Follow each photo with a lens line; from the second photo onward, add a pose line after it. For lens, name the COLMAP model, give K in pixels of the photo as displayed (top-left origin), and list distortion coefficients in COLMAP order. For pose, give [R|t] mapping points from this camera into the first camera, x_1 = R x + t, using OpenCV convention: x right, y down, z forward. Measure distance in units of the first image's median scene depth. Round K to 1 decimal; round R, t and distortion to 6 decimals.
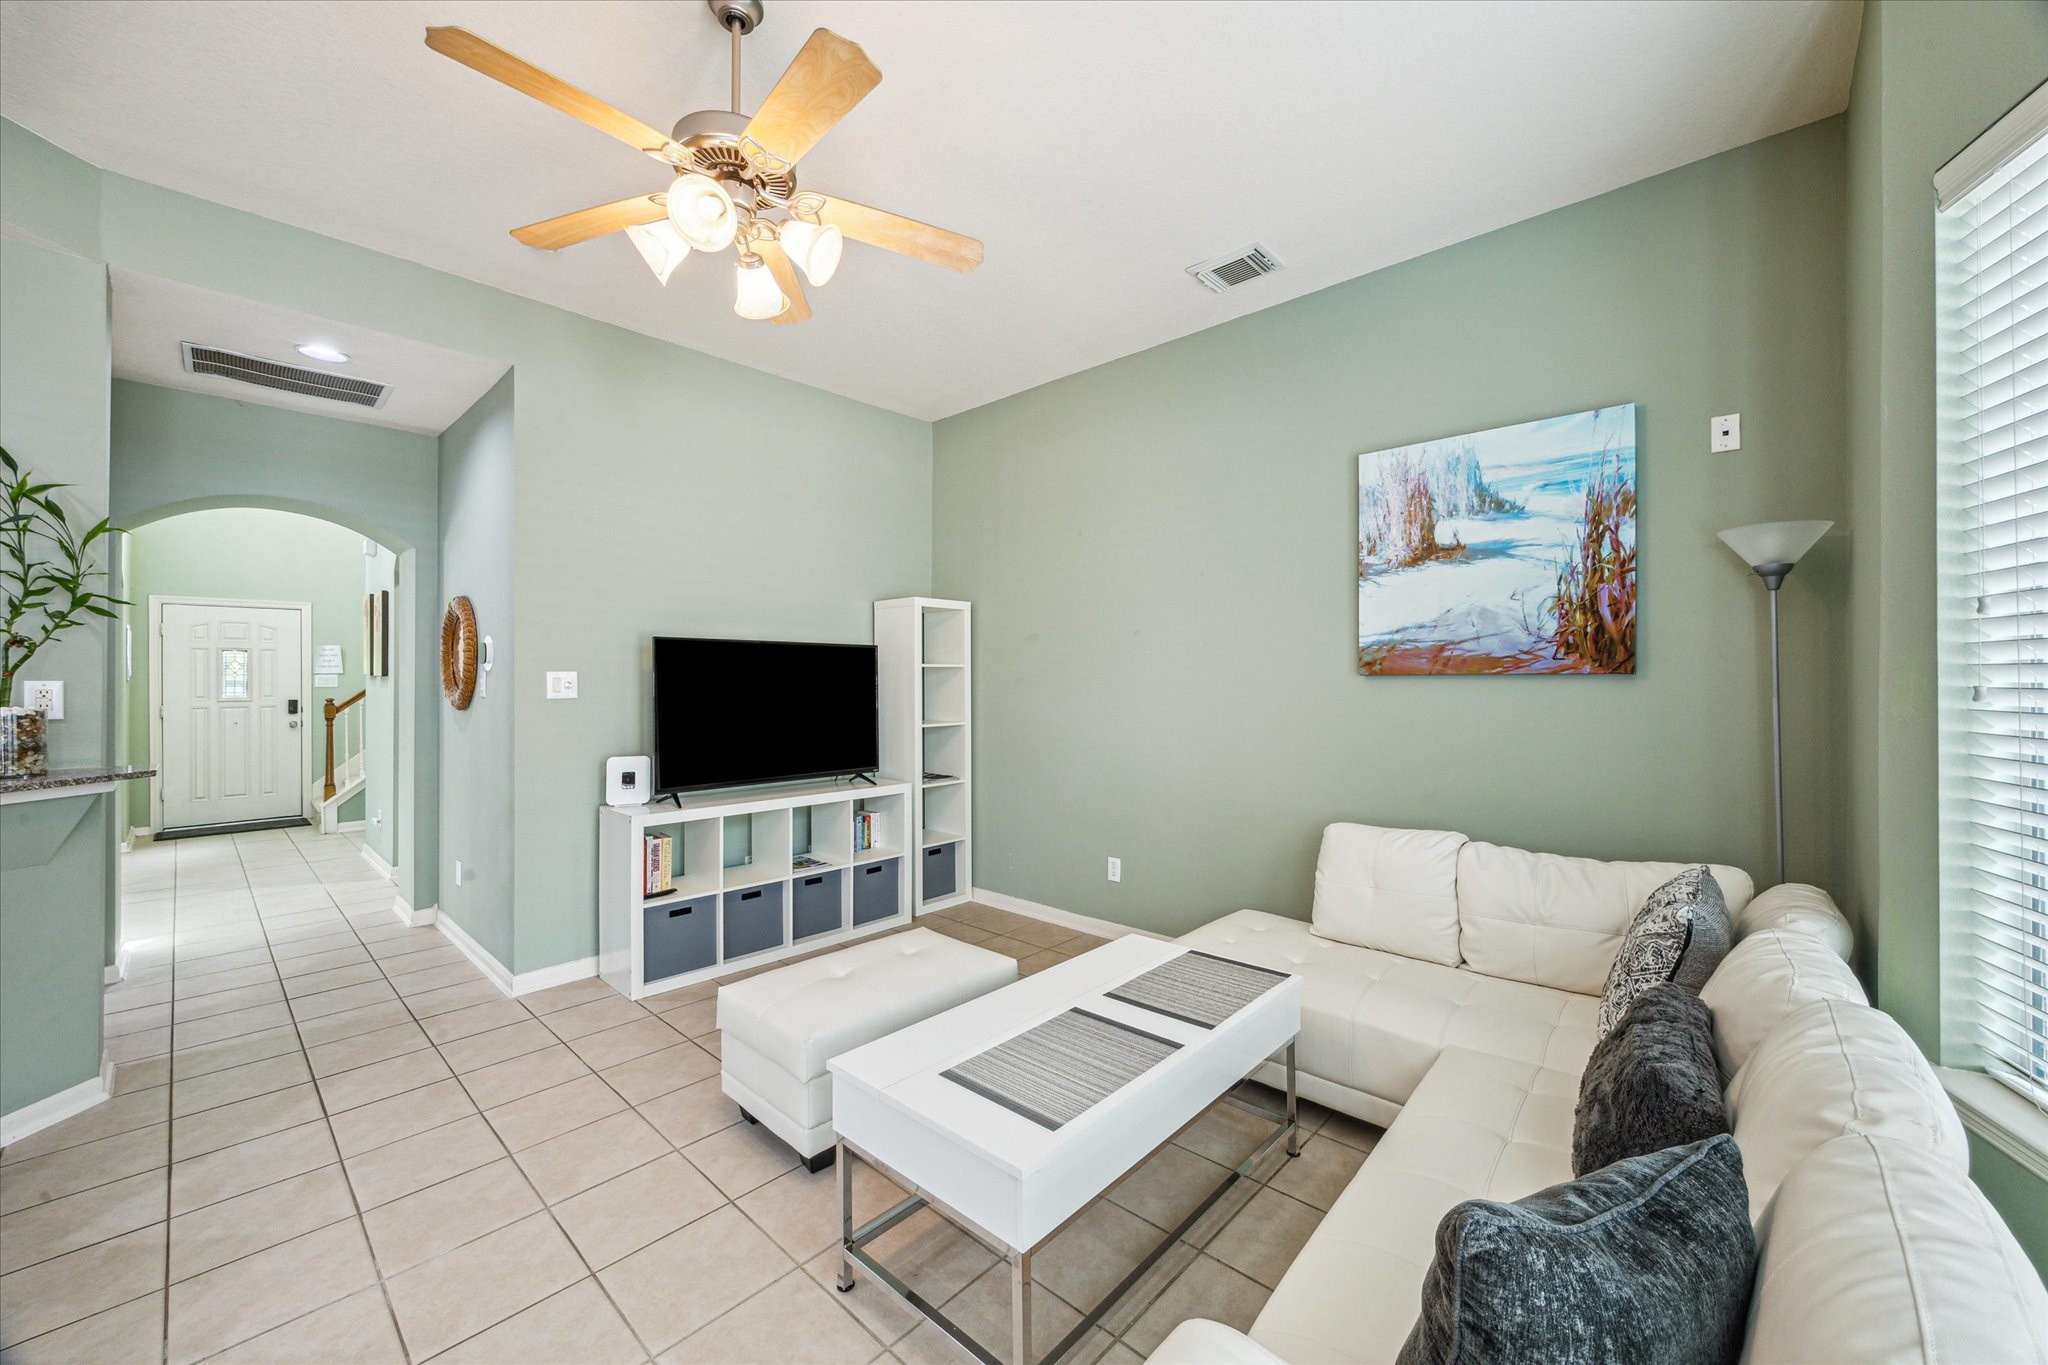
lens RADIAL K [[788.6, 0, 1028.1], [0, 788.6, 675.6], [0, 0, 1]] dist [-0.001033, -0.000320]
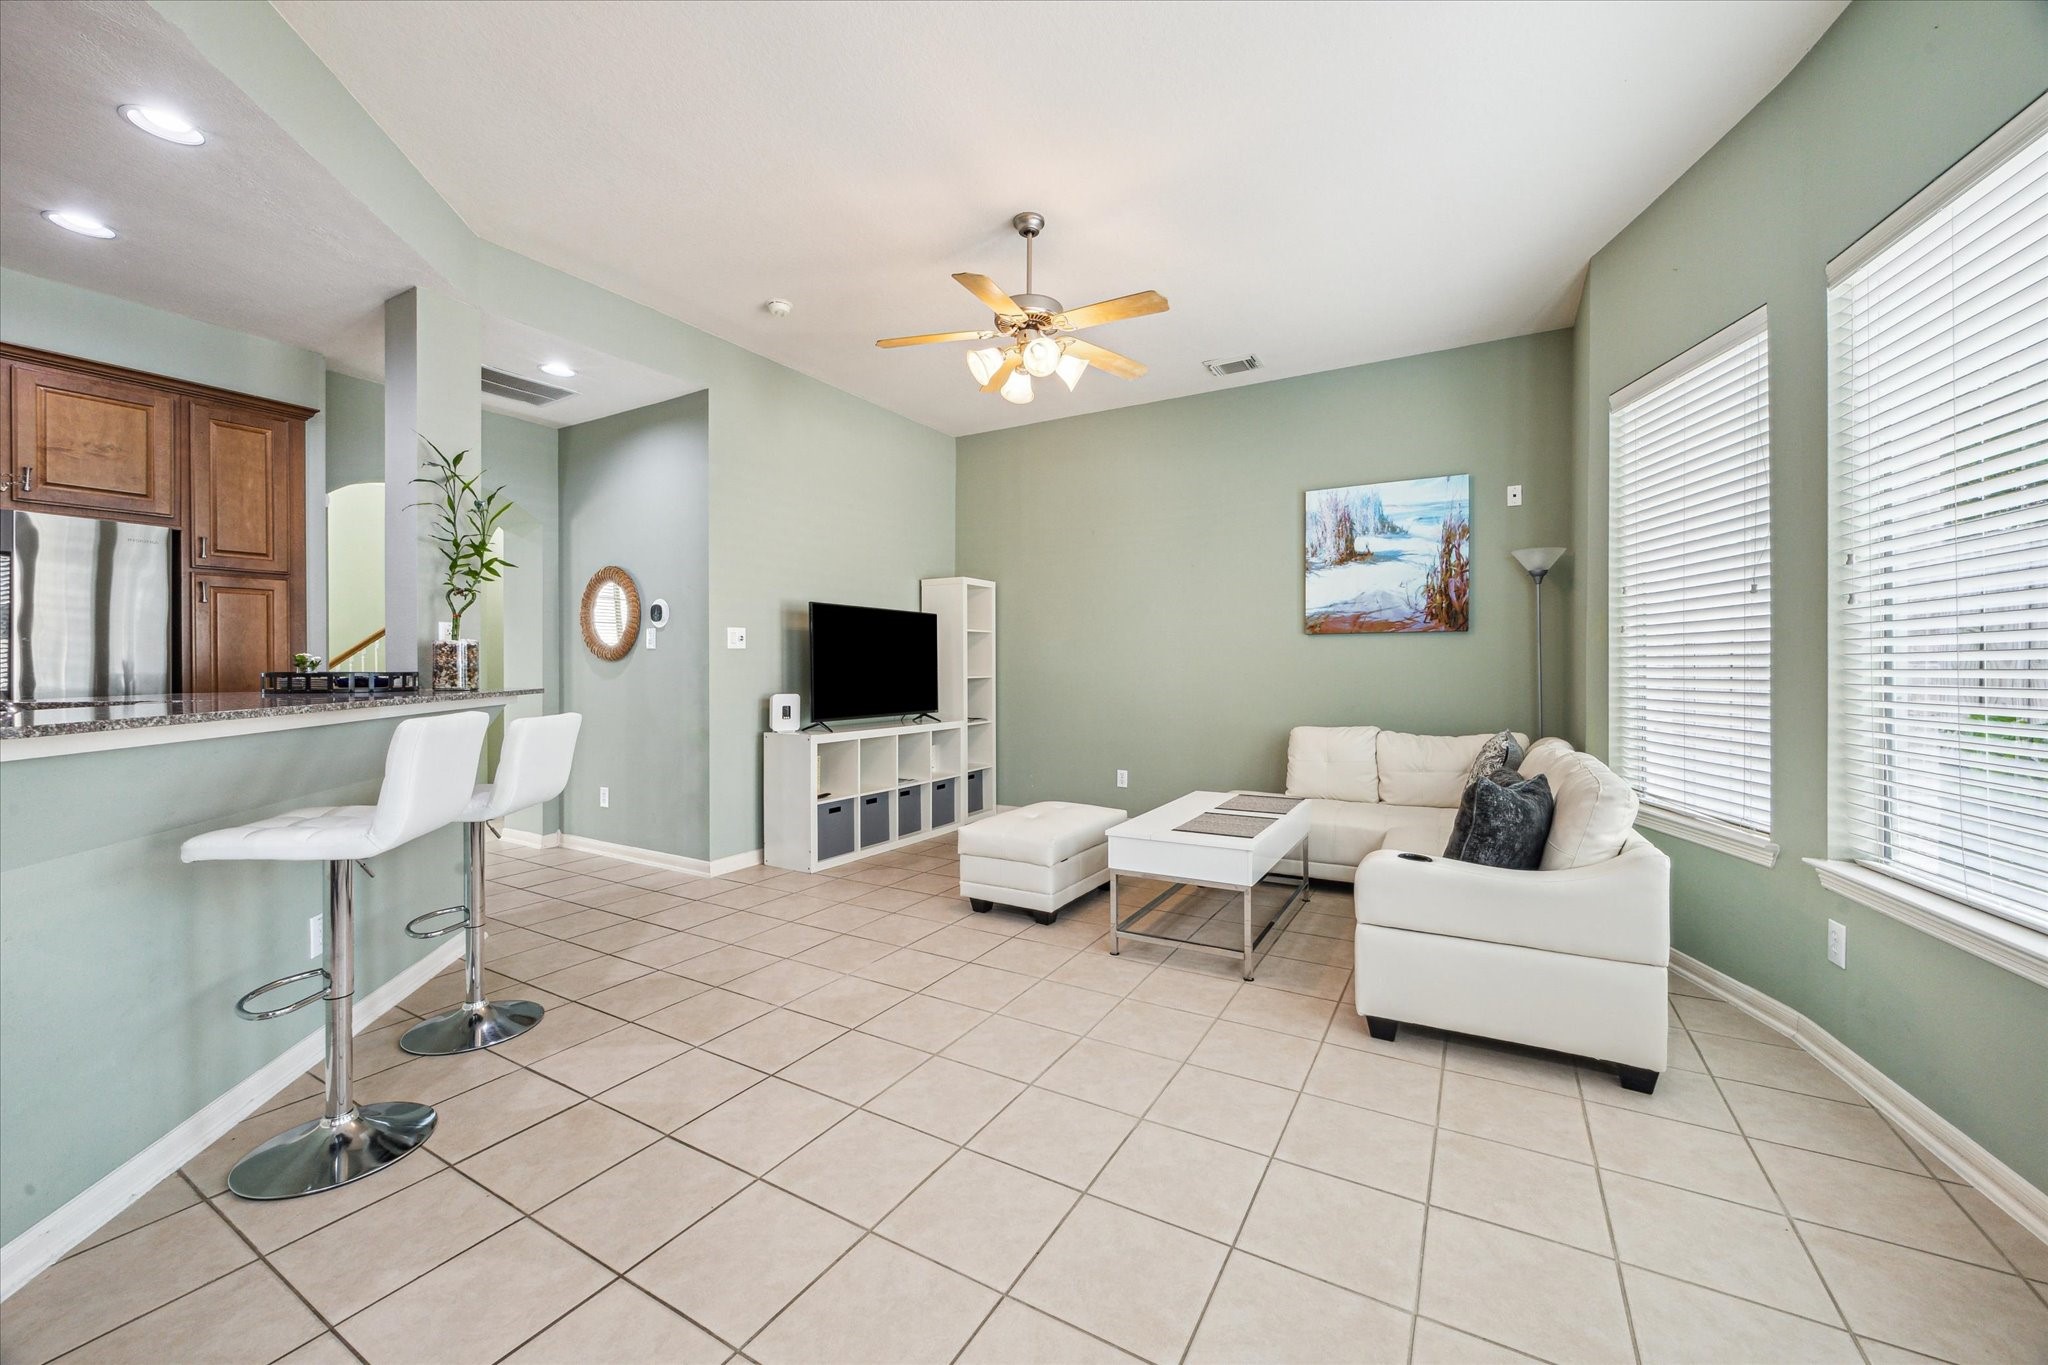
lens RADIAL K [[782.9, 0, 1034.6], [0, 782.9, 666.5], [0, 0, 1]] dist [-0.000317, -0.000023]
pose [[0.976784, 0.000610, 0.214225, -0.462123], [-0.002053, 0.999977, 0.006514, 0.058038], [-0.214216, -0.006802, 0.976763, -0.416438]]
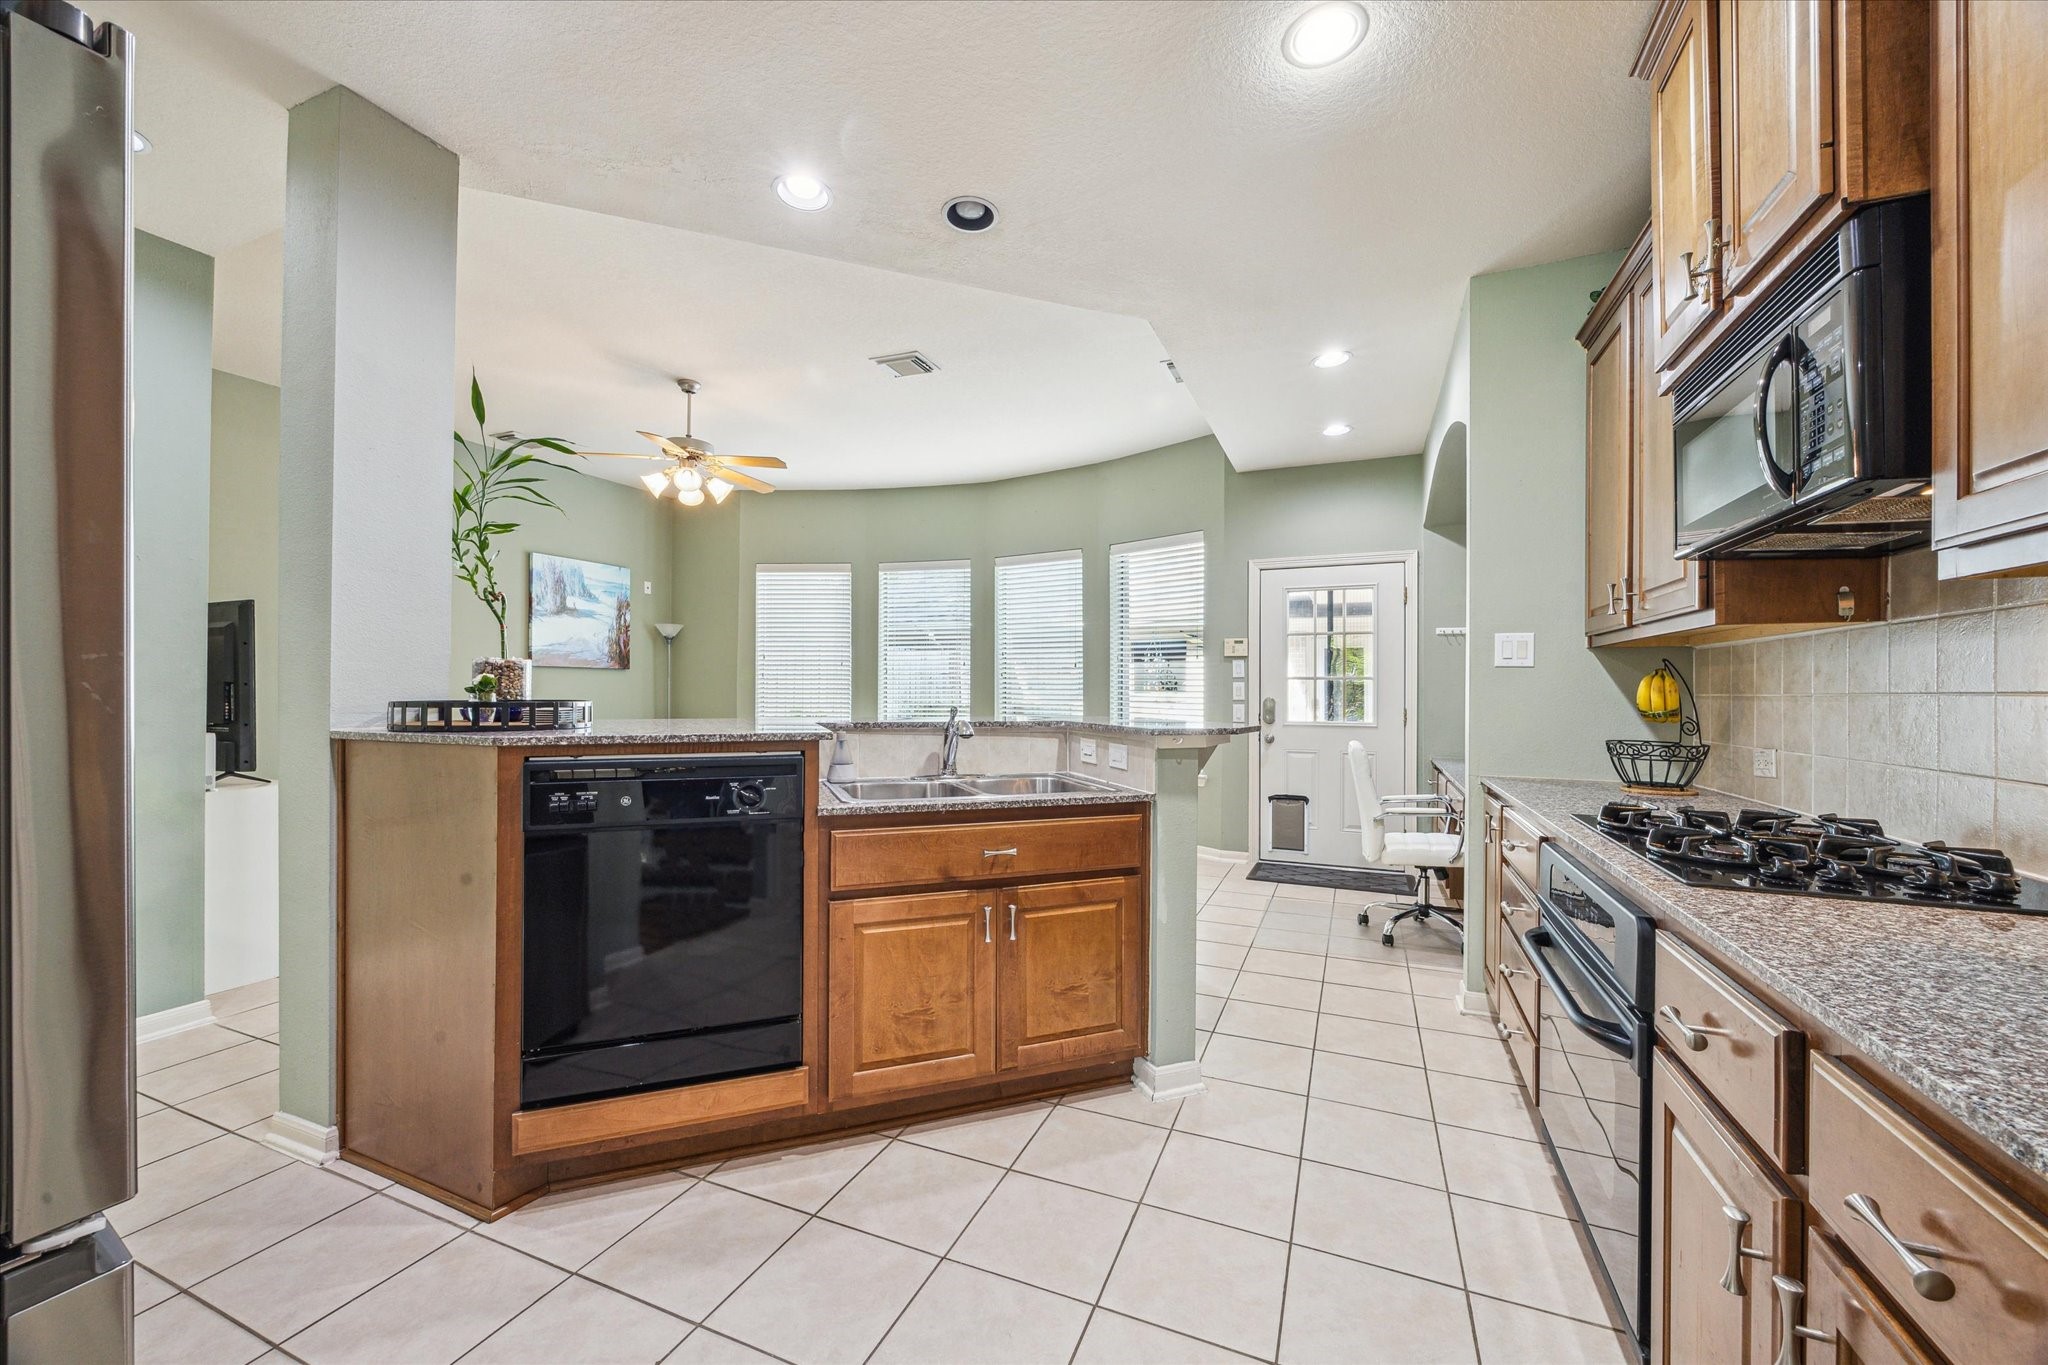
lens RADIAL K [[788.6, 0, 1028.1], [0, 788.6, 675.6], [0, 0, 1]] dist [-0.001033, -0.000320]
pose [[-0.329227, 0.020167, 0.944035, -1.948575], [-0.007650, 0.999682, -0.024024, 0.064353], [-0.944220, -0.015131, -0.328968, 0.523001]]
